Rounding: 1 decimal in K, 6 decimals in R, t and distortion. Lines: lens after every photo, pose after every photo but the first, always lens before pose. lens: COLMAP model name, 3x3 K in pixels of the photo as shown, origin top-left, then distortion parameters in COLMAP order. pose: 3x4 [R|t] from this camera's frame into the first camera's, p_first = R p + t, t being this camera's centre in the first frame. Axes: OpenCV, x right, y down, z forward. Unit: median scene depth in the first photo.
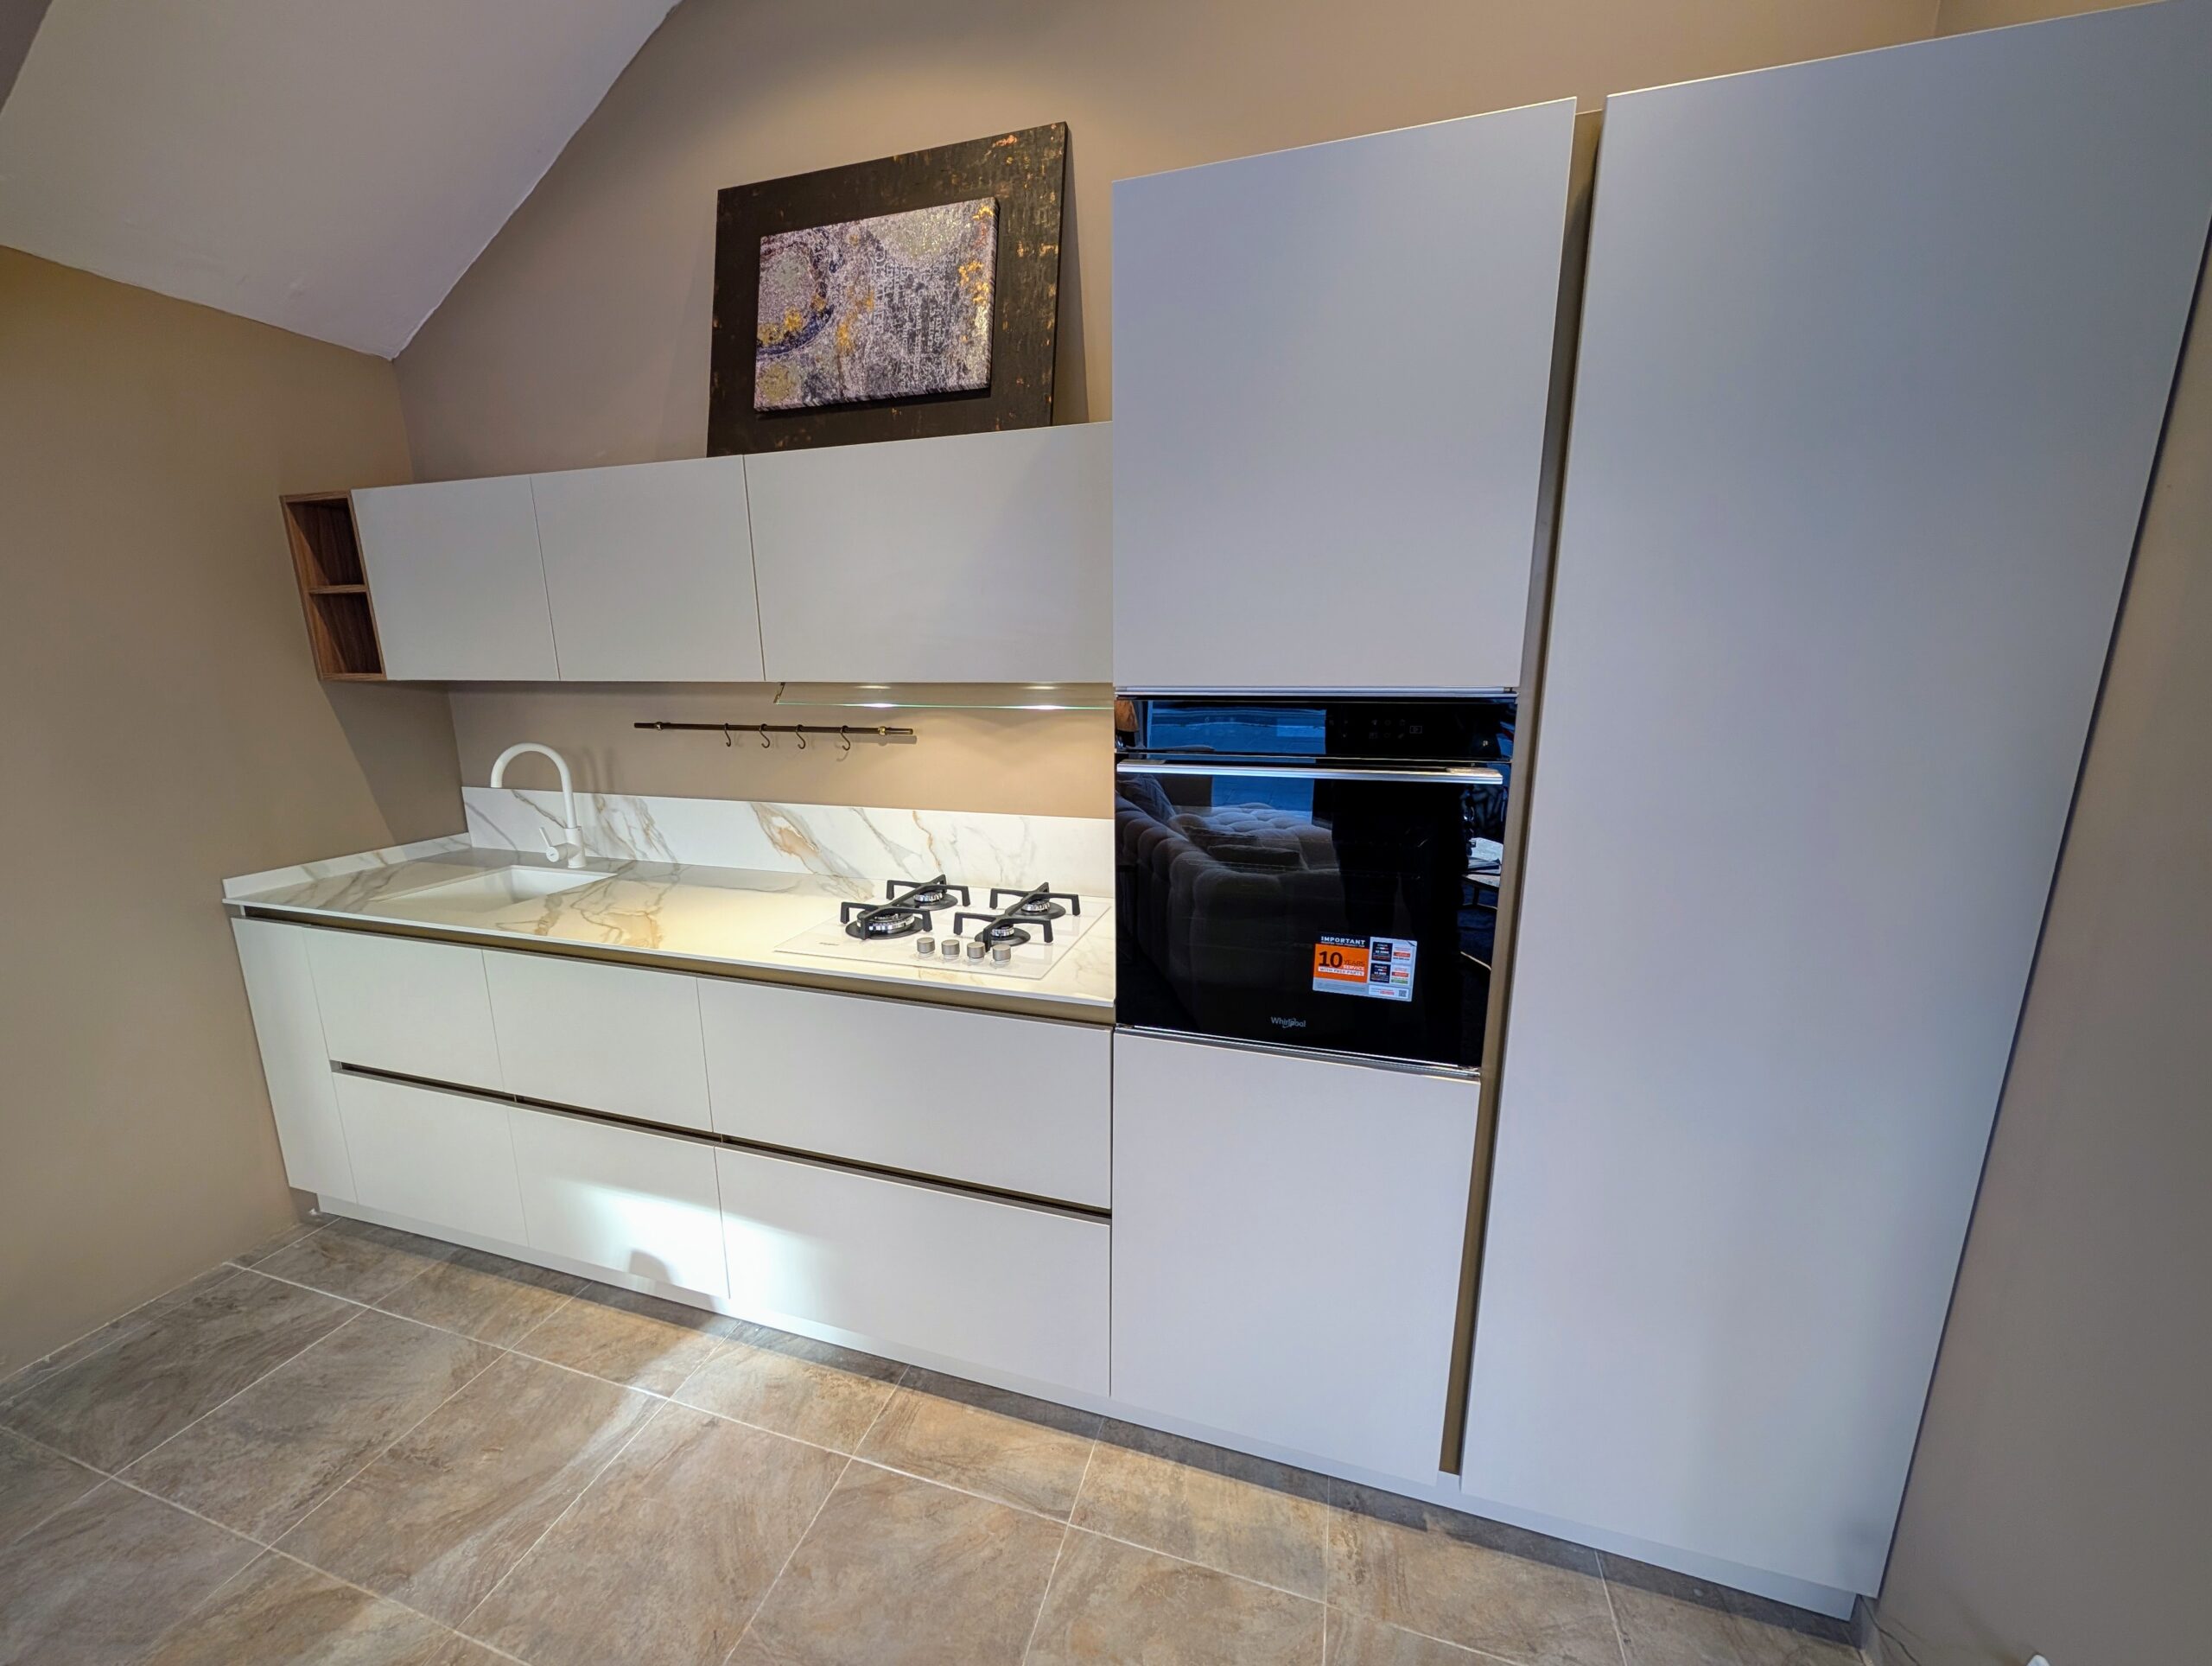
lens RADIAL K [[827.6, 0, 1095.6], [0, 827.6, 833.2], [0, 0, 1]] dist [0.001156, 0.000092]
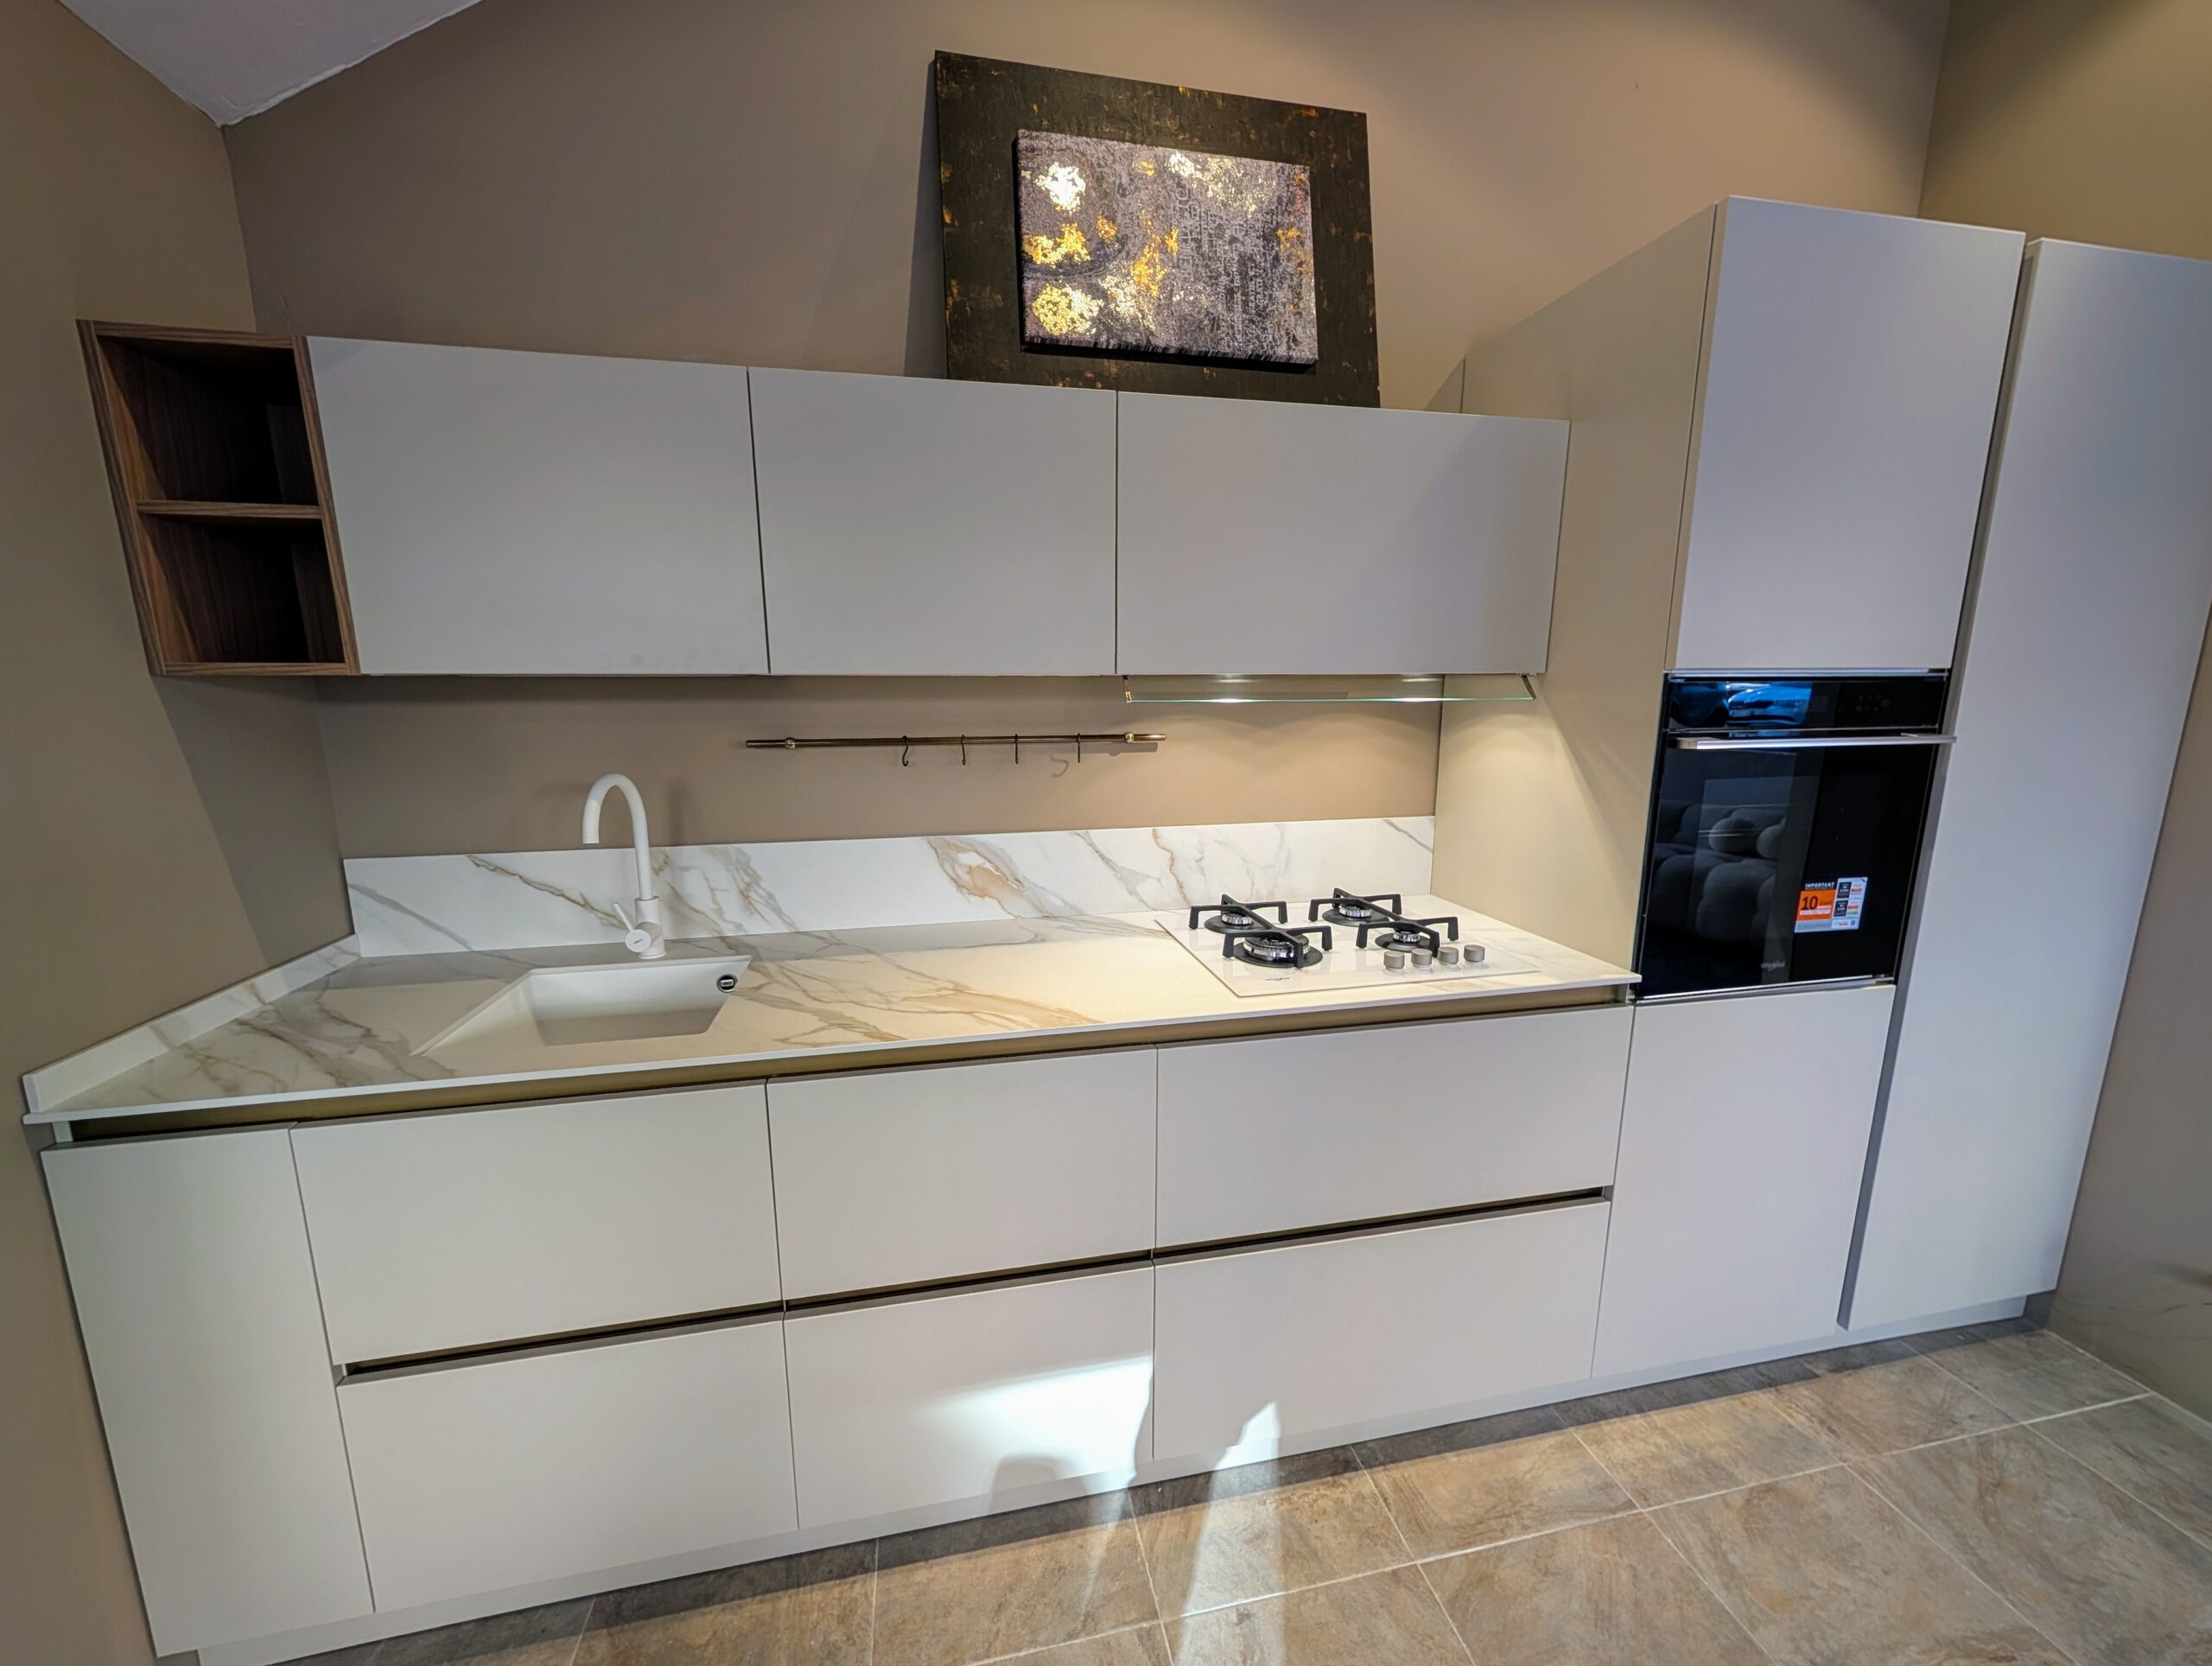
lens RADIAL K [[827.6, 0, 1095.6], [0, 827.6, 833.2], [0, 0, 1]] dist [0.001156, 0.000092]
pose [[0.880241, -0.080849, 0.467589, -0.816430], [0.097485, 0.995171, -0.011445, -0.021634], [-0.464406, 0.055657, 0.883872, 0.308270]]
